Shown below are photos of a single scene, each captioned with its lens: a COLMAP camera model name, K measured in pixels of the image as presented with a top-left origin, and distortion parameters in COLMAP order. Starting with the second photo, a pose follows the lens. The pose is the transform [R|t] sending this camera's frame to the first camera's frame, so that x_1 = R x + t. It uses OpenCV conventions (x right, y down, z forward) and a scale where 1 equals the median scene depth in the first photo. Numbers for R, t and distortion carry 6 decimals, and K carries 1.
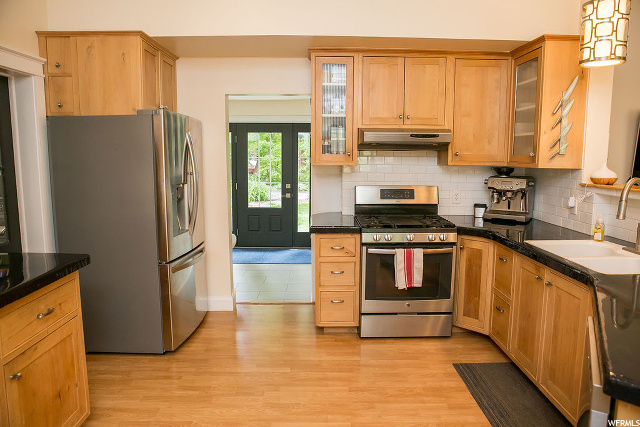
lens RADIAL K [[437.5, 0, 320.0], [0, 437.5, 213.5], [0, 0, 1]] dist [-0.094925, 0.061222]
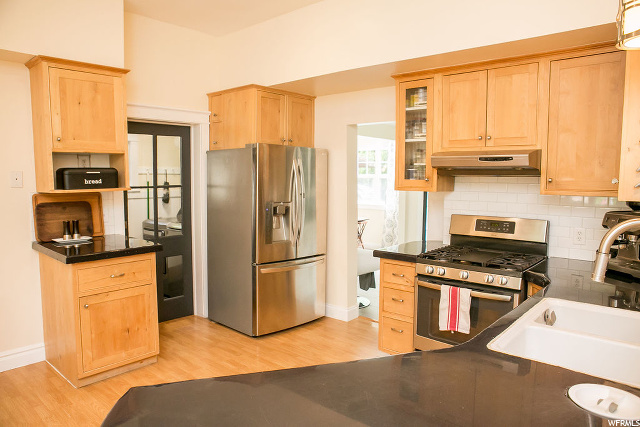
lens RADIAL K [[437.5, 0, 320.0], [0, 437.5, 213.5], [0, 0, 1]] dist [-0.094925, 0.061222]
pose [[0.740224, 0.058903, -0.669776, 0.558094], [-0.095355, 0.995283, -0.017855, -0.024484], [0.665565, 0.077084, 0.742349, 0.153580]]
